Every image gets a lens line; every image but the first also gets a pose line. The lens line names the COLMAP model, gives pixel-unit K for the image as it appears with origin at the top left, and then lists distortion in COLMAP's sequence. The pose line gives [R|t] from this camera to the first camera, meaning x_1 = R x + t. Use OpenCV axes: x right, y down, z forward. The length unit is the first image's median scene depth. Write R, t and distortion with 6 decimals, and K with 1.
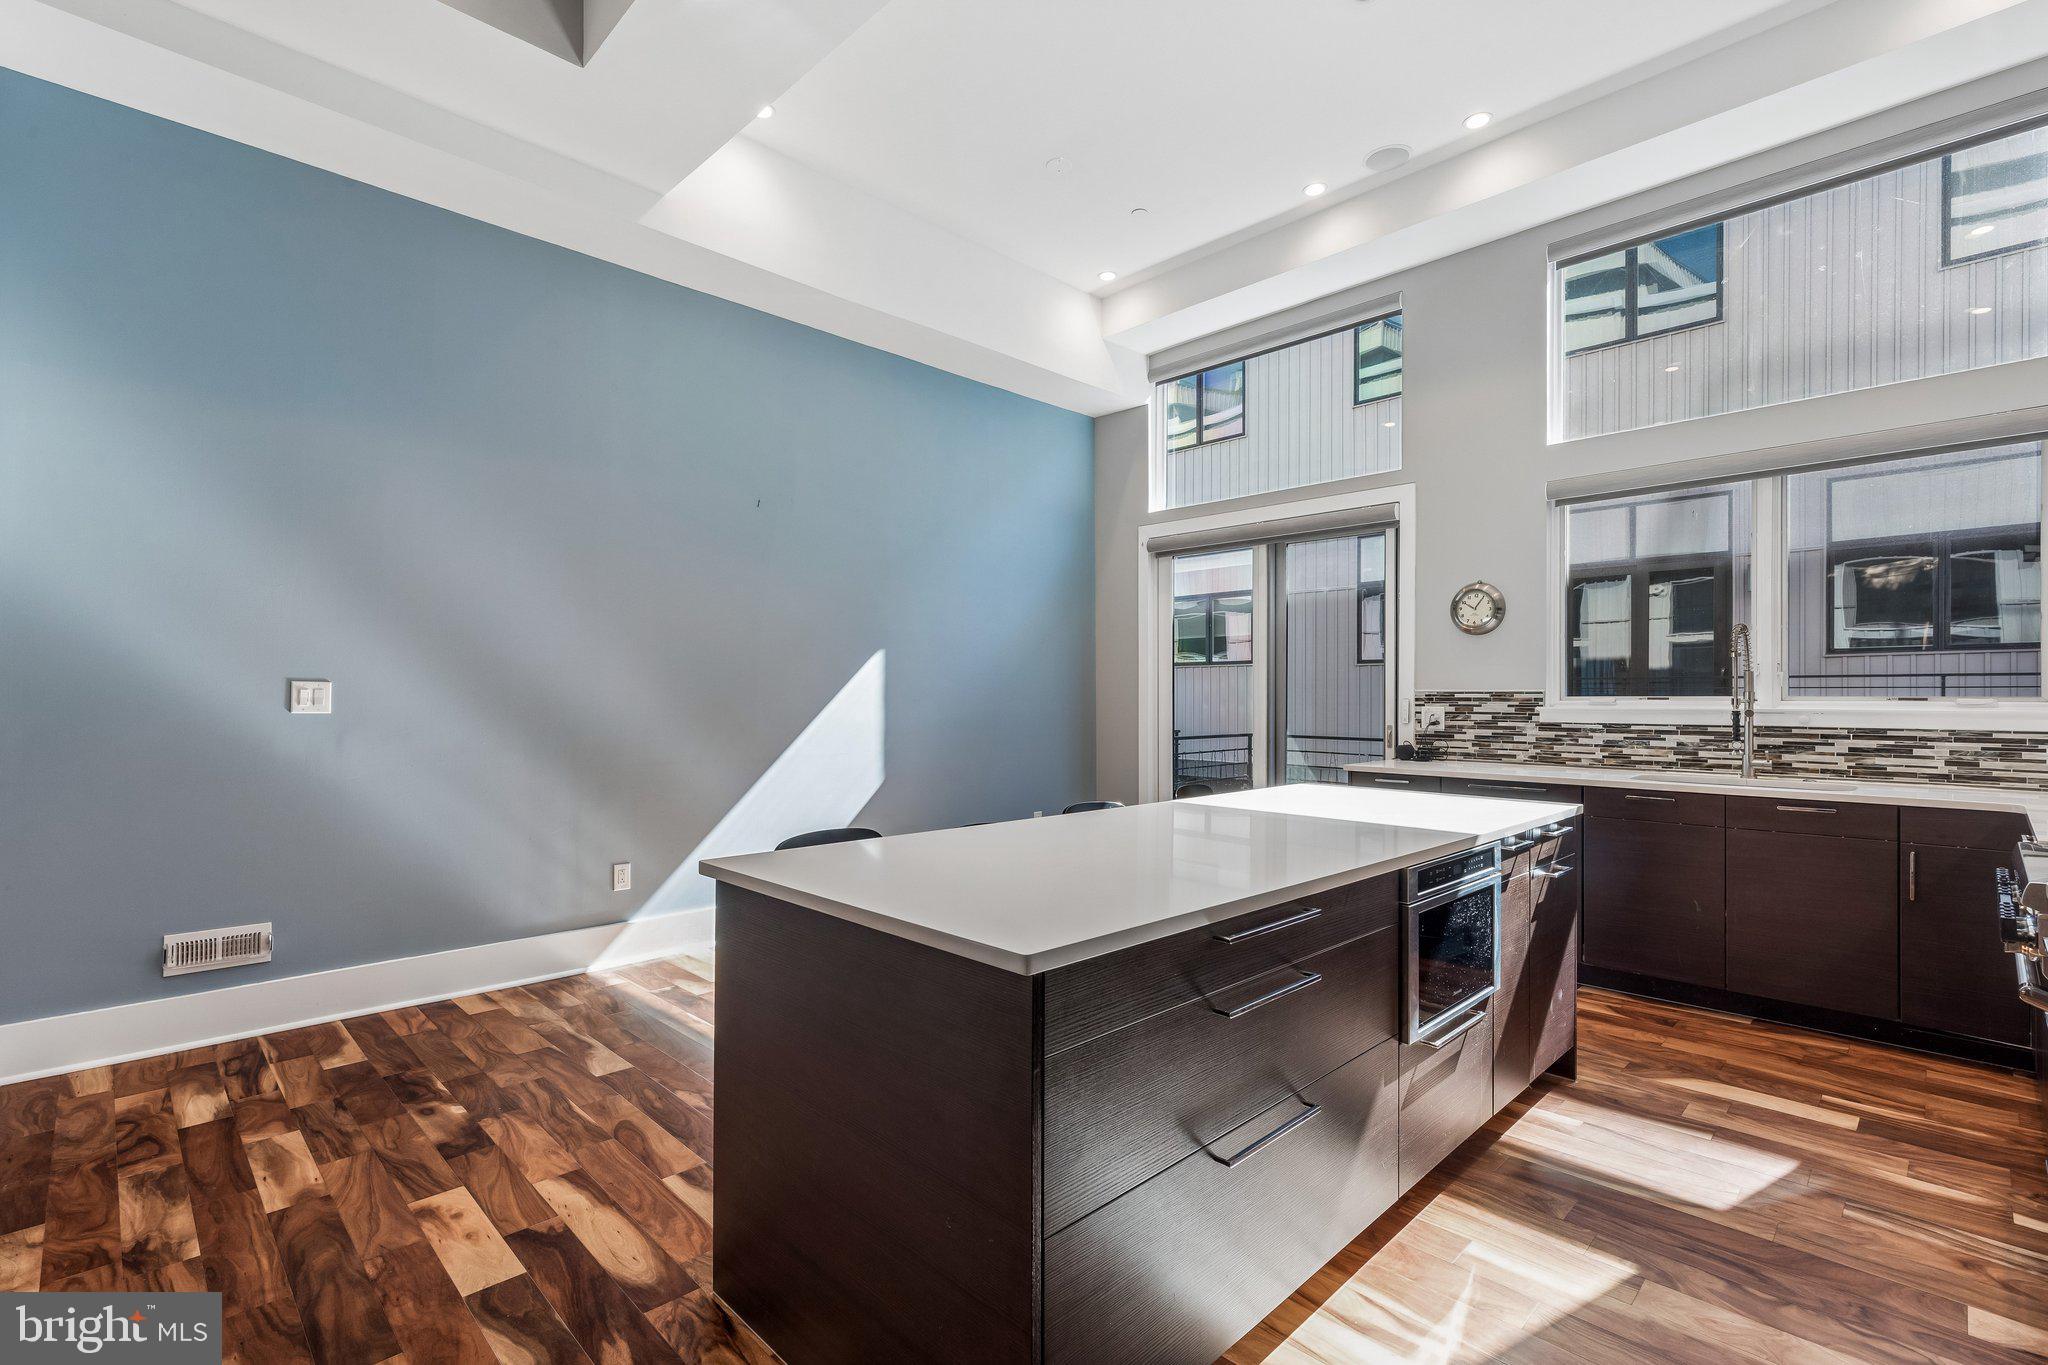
lens RADIAL K [[928.1, 0, 1024.7], [0, 928.1, 692.5], [0, 0, 1]] dist [0.010110, -0.001721]
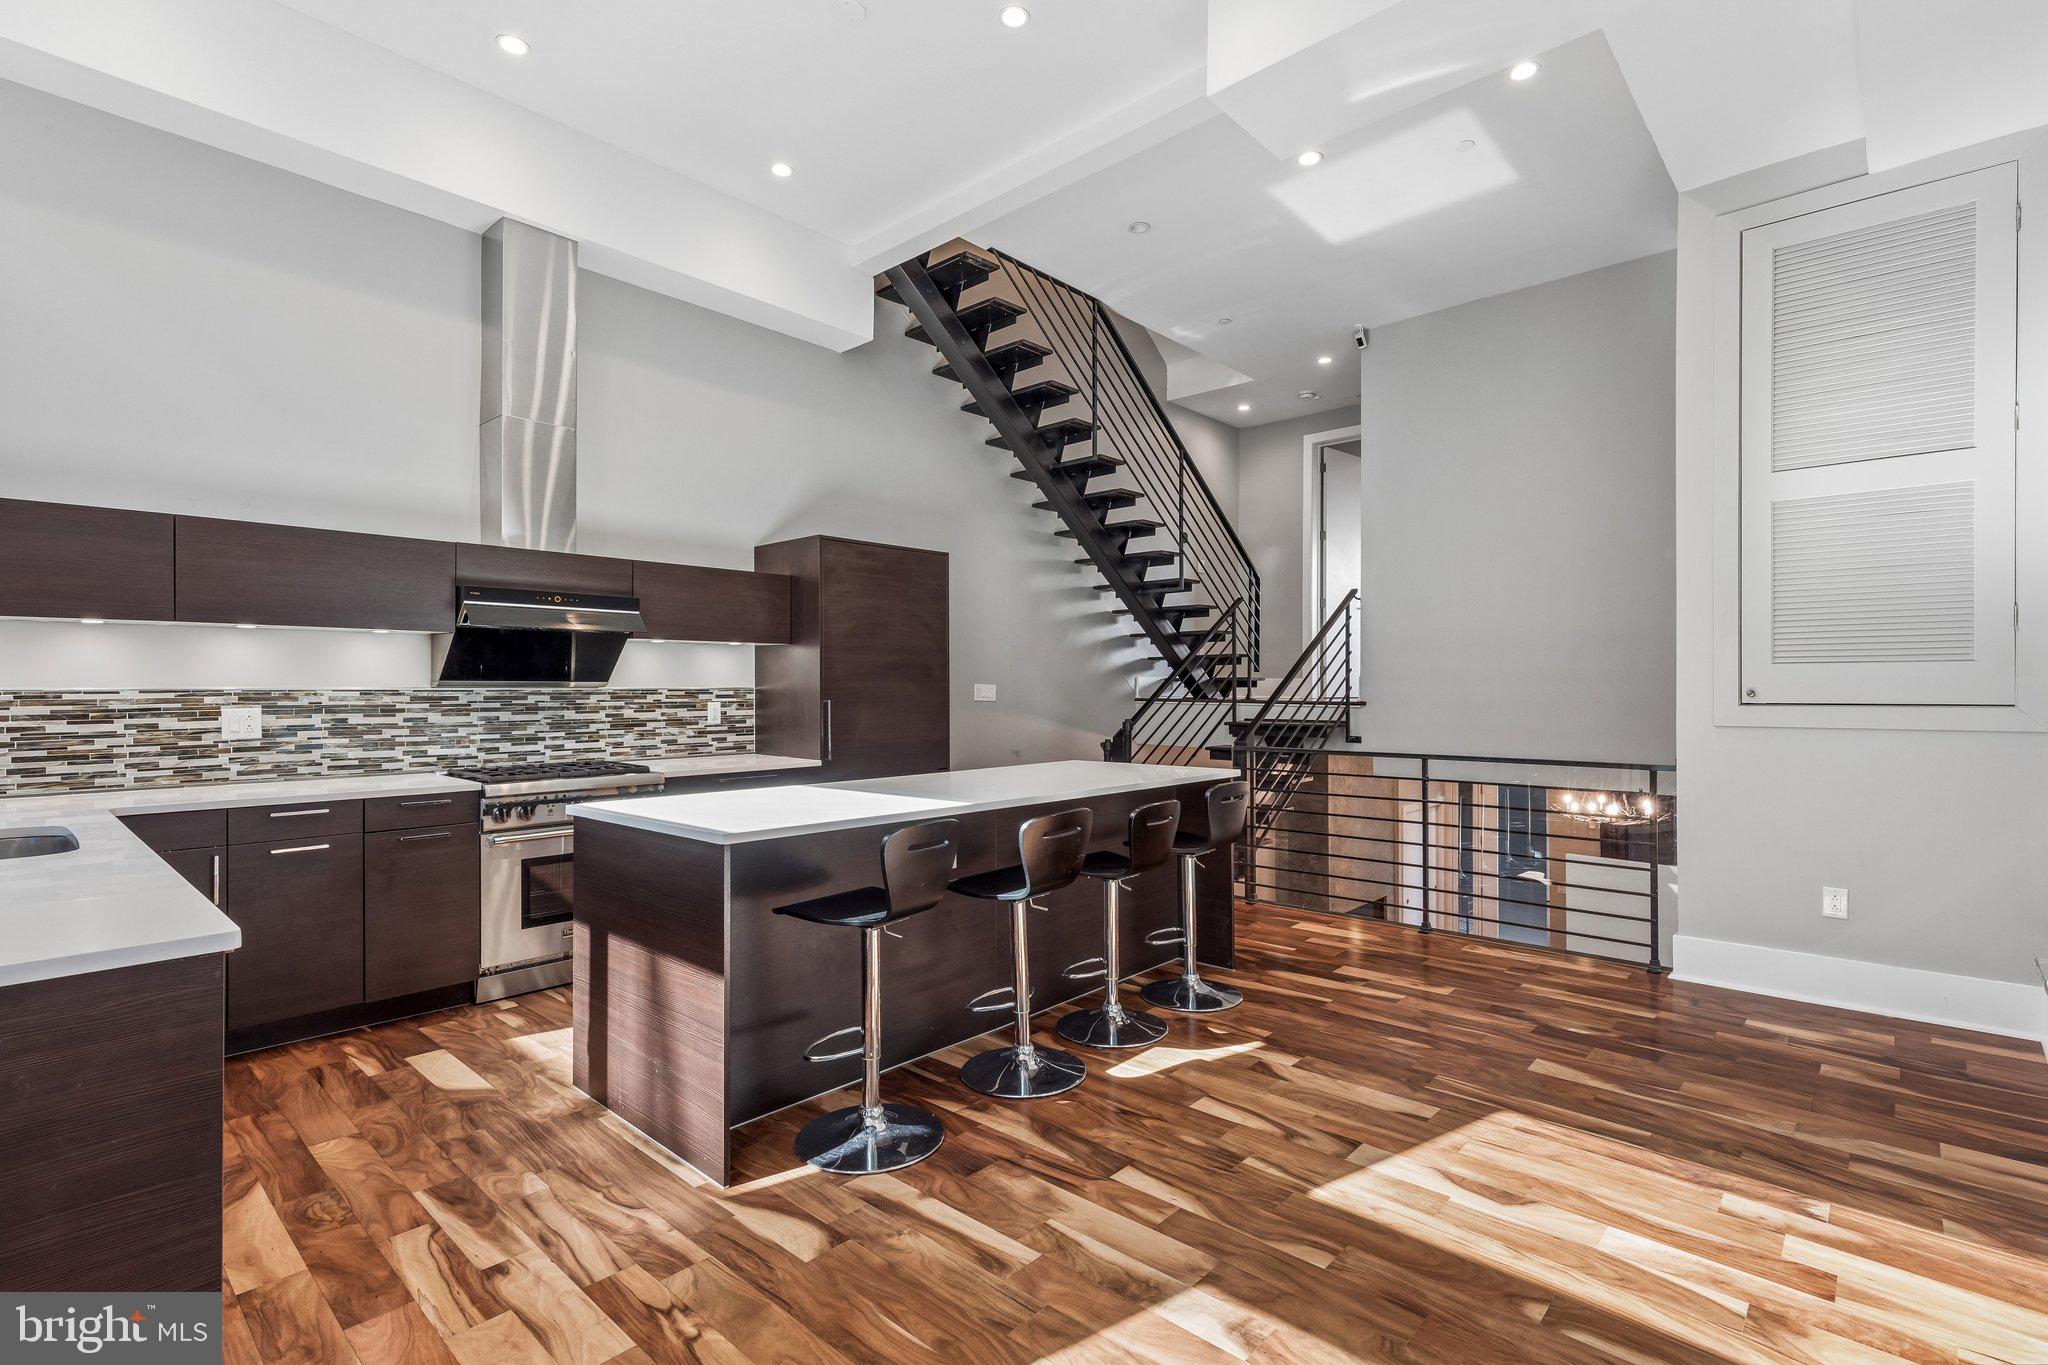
lens RADIAL K [[943.6, 0, 1024.0], [0, 943.6, 682.5], [0, 0, 1]] dist [0.016674, 0.000579]
pose [[-0.998865, 0.000766, -0.047617, 0.119653], [0.001297, 0.999937, -0.011131, 0.001271], [0.047606, -0.011181, -0.998804, 1.478727]]
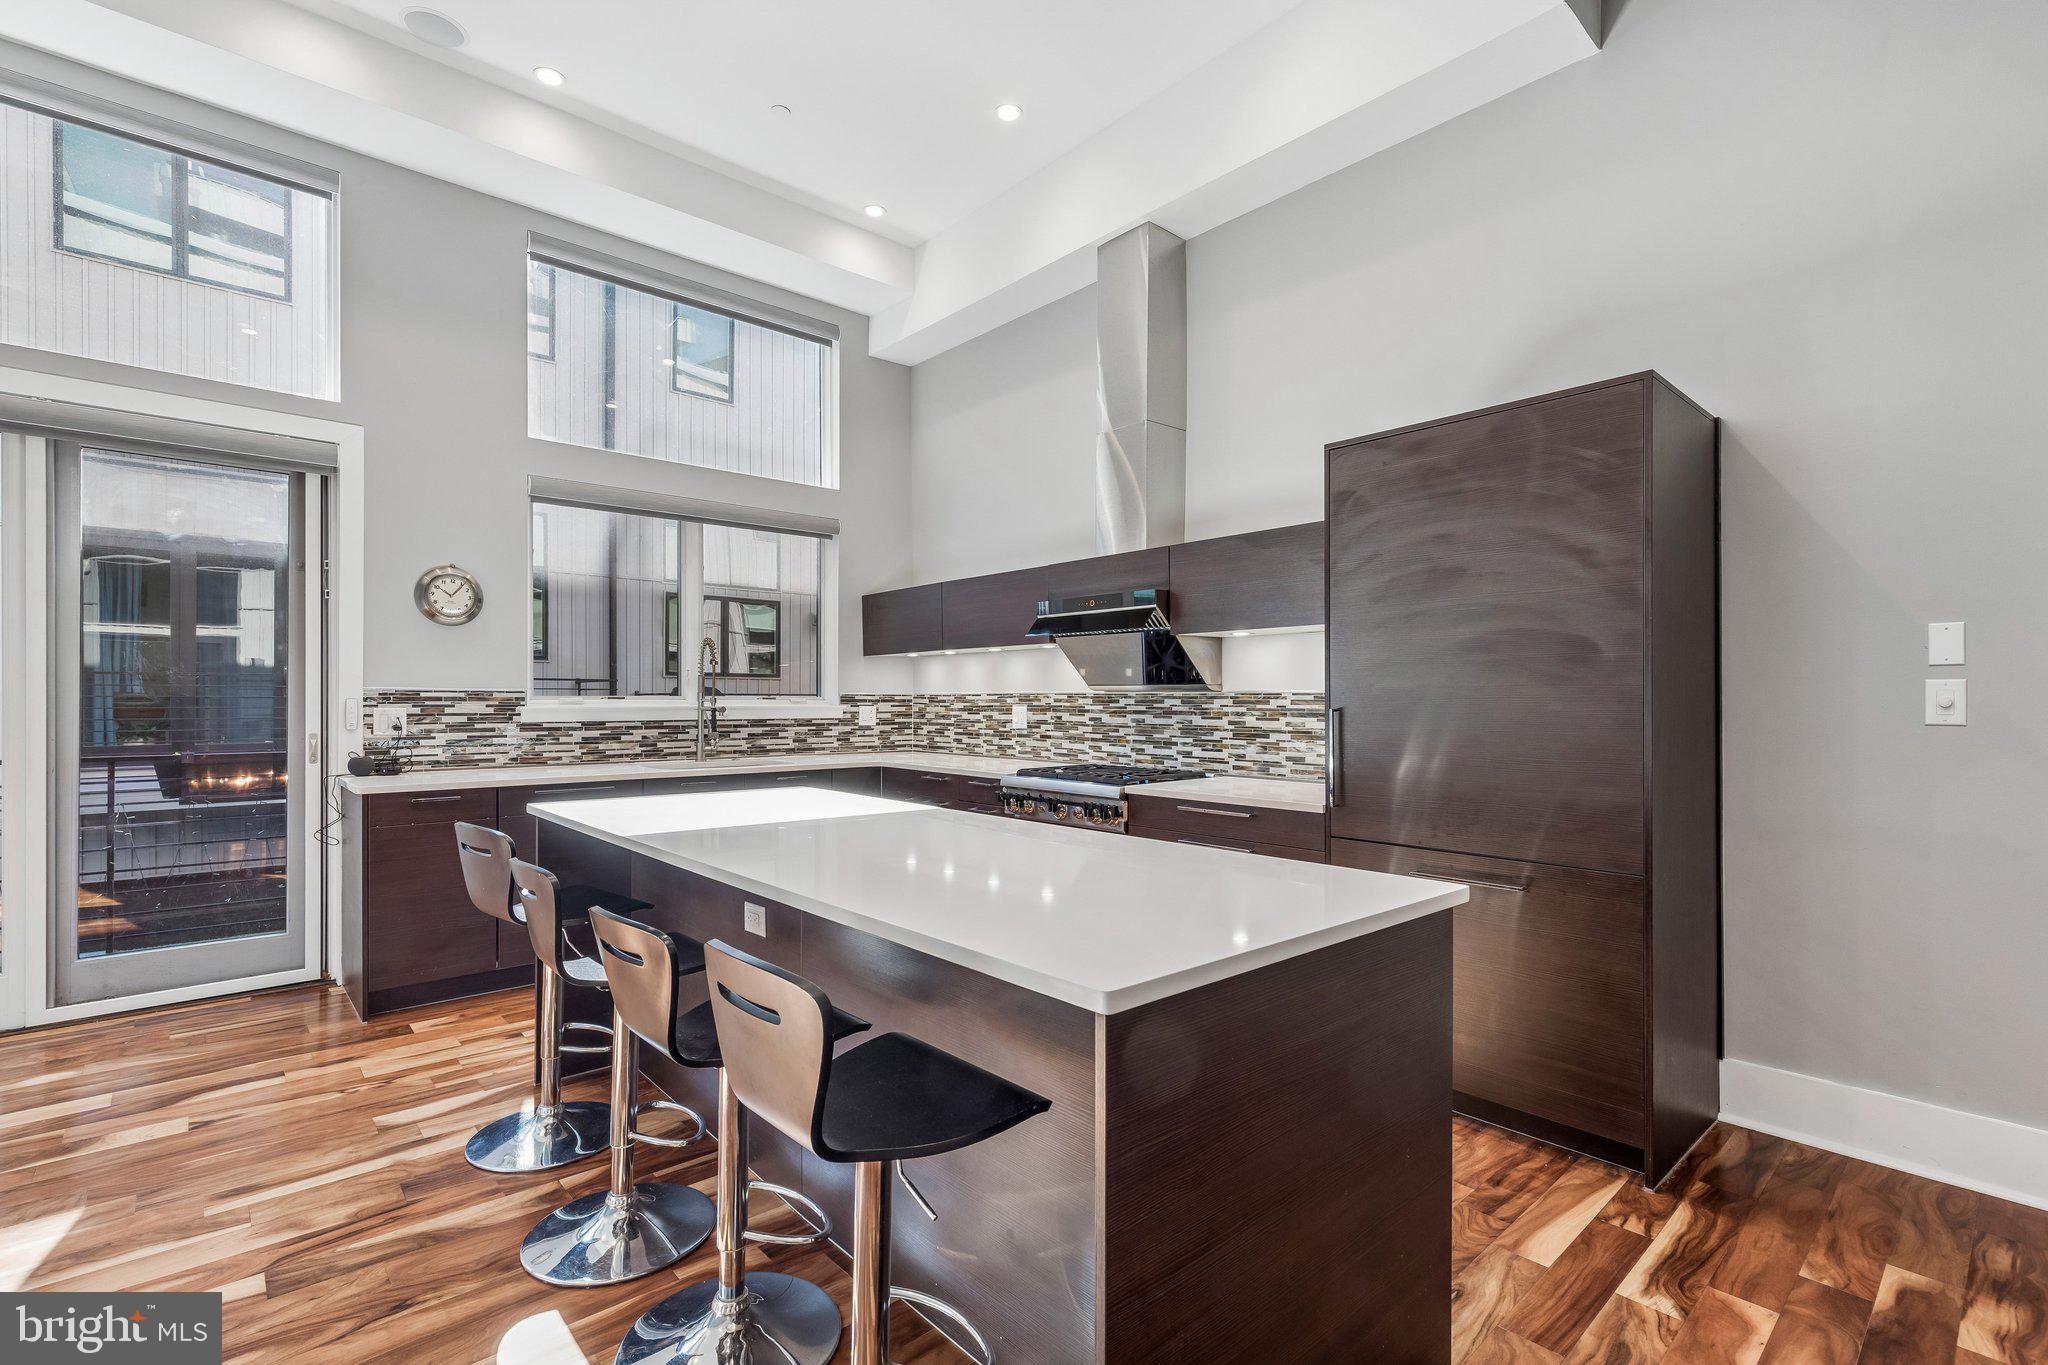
lens RADIAL K [[928.1, 0, 1024.7], [0, 928.1, 692.5], [0, 0, 1]] dist [0.010110, -0.001721]
pose [[0.051571, 0.006141, 0.998650, -0.423019], [-0.006996, 0.999959, -0.005788, 0.003060], [-0.998645, -0.006688, 0.051612, 0.476610]]
